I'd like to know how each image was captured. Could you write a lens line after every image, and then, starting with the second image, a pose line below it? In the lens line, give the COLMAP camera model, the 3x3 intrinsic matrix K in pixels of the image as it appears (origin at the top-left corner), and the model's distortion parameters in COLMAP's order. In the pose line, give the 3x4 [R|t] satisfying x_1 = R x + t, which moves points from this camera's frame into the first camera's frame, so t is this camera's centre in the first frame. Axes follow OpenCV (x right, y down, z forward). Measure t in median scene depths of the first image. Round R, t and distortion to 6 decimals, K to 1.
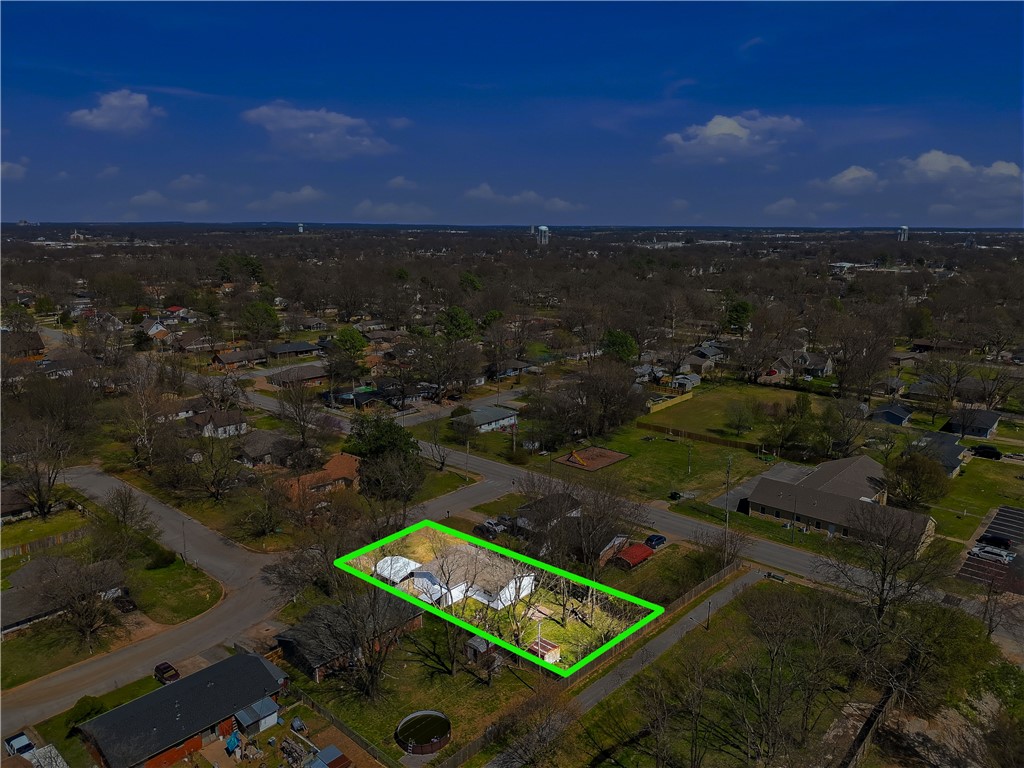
lens RADIAL K [[719.0, 0, 512.0], [0, 719.0, 384.0], [0, 0, 1]] dist [0.044283, -0.003367]
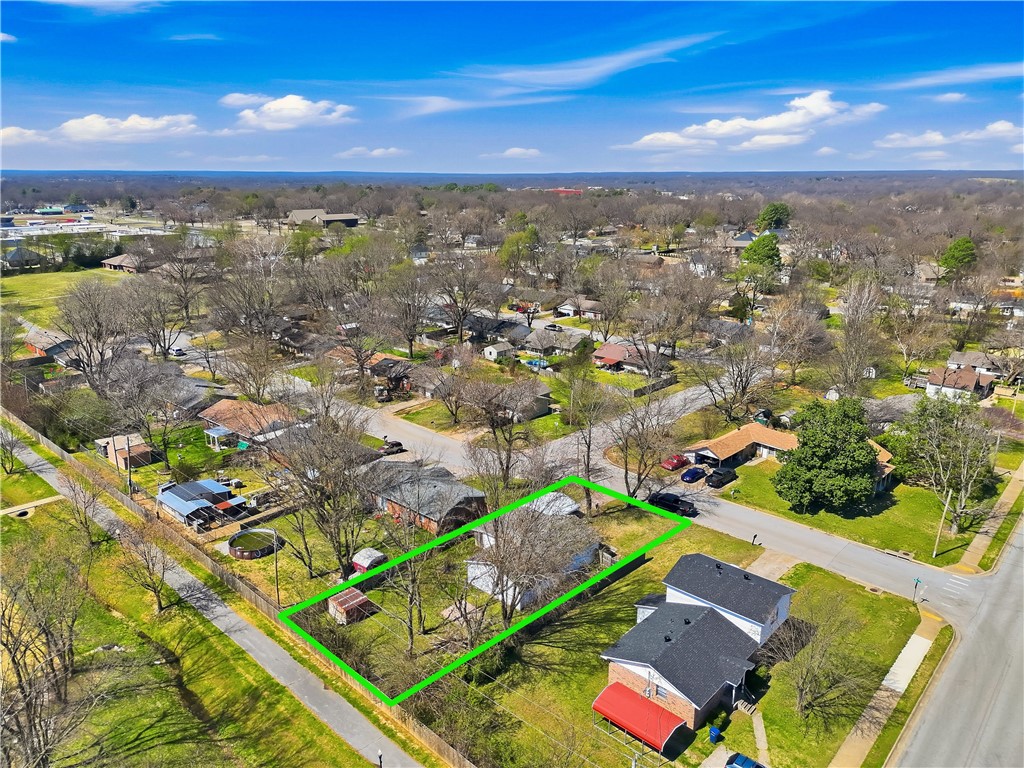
lens RADIAL K [[719.0, 0, 512.0], [0, 719.0, 384.0], [0, 0, 1]] dist [0.044283, -0.003367]
pose [[-0.005660, 0.274406, -0.961597, 0.531798], [-0.215121, 0.938764, 0.269156, -0.082729], [0.976571, 0.208383, 0.053717, 0.767076]]
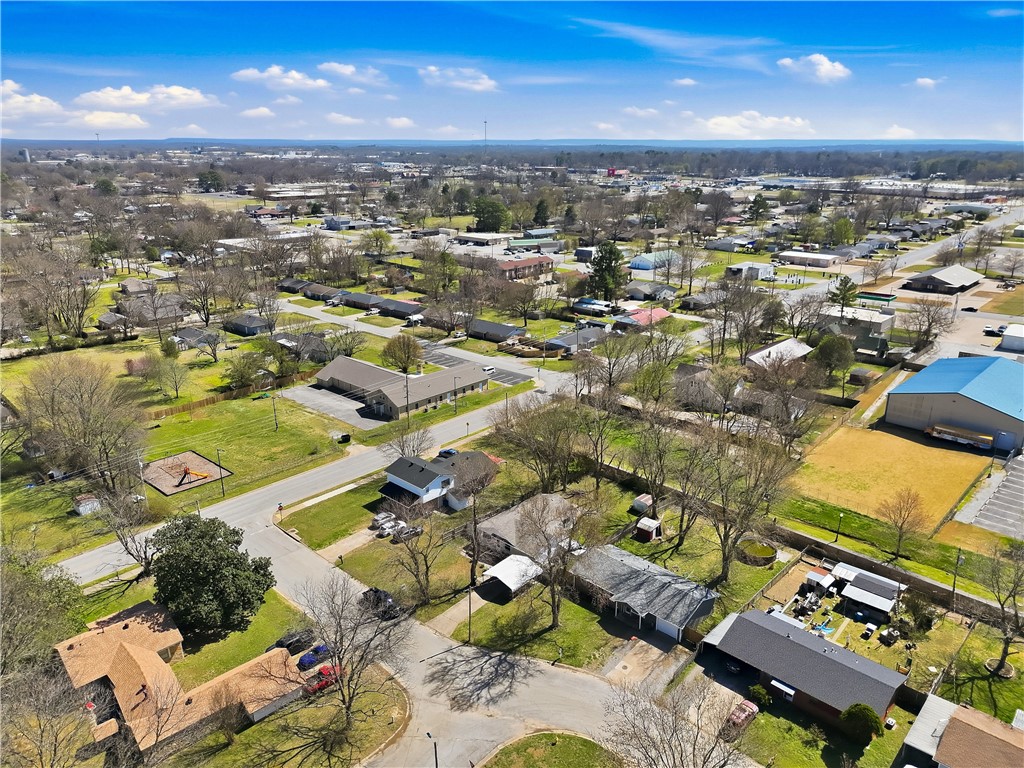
lens RADIAL K [[719.0, 0, 512.0], [0, 719.0, 384.0], [0, 0, 1]] dist [0.044283, -0.003367]
pose [[0.027508, -0.318972, 0.947365, -0.802547], [0.212769, 0.927875, 0.306232, -0.201570], [-0.976715, 0.193146, 0.093391, 0.756686]]
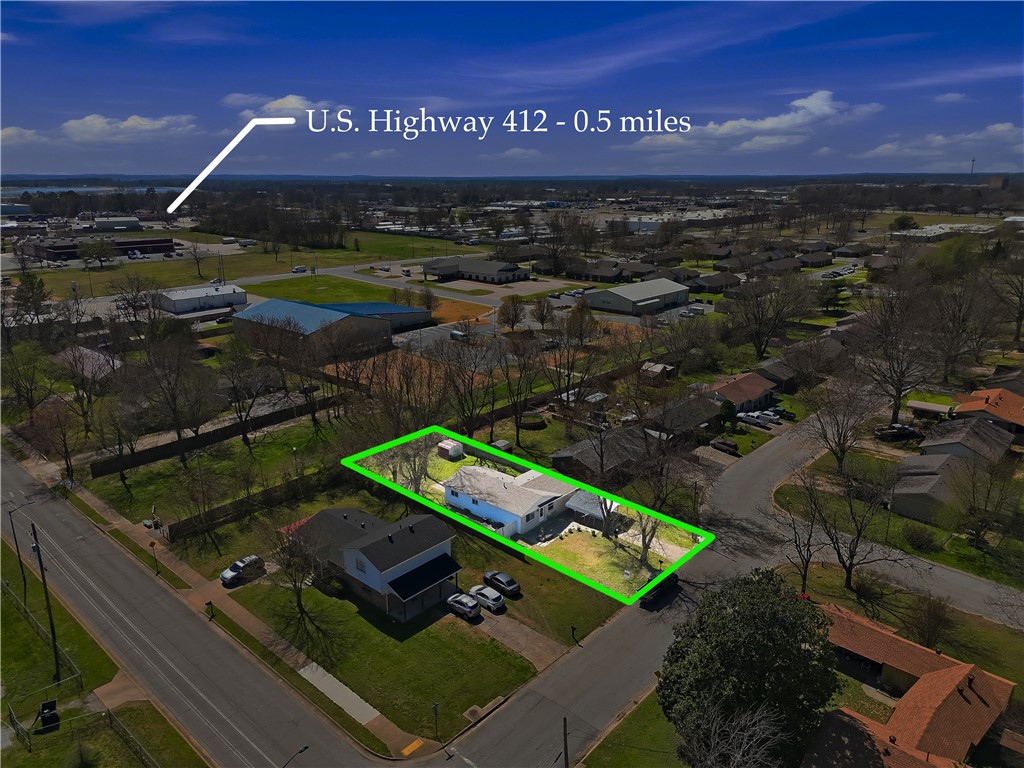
lens RADIAL K [[719.0, 0, 512.0], [0, 719.0, 384.0], [0, 0, 1]] dist [0.044283, -0.003367]
pose [[-0.999993, 0.001446, -0.003405, -0.045009], [-0.000336, 0.881093, 0.472942, -0.237062], [0.003684, 0.472940, -0.881087, 1.460629]]
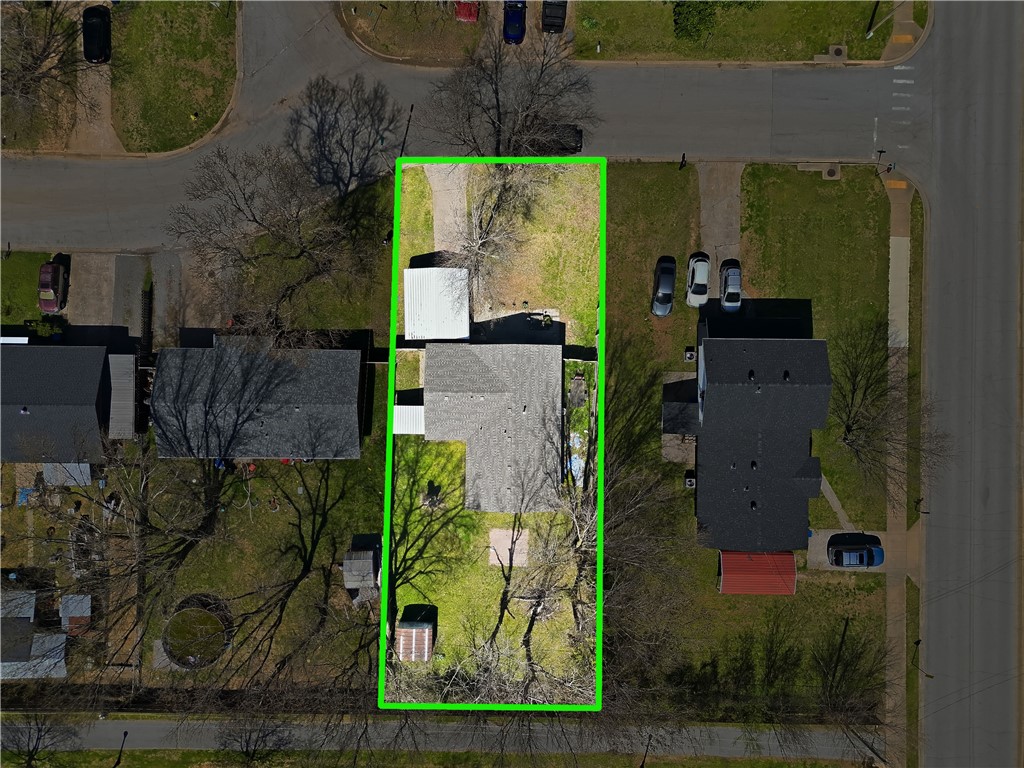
lens RADIAL K [[719.0, 0, 512.0], [0, 719.0, 384.0], [0, 0, 1]] dist [0.044283, -0.003367]
pose [[0.661623, 0.749830, -0.003104, -0.056874], [-0.155584, 0.141329, 0.977660, -0.266935], [0.733518, -0.646360, 0.210168, 0.765680]]
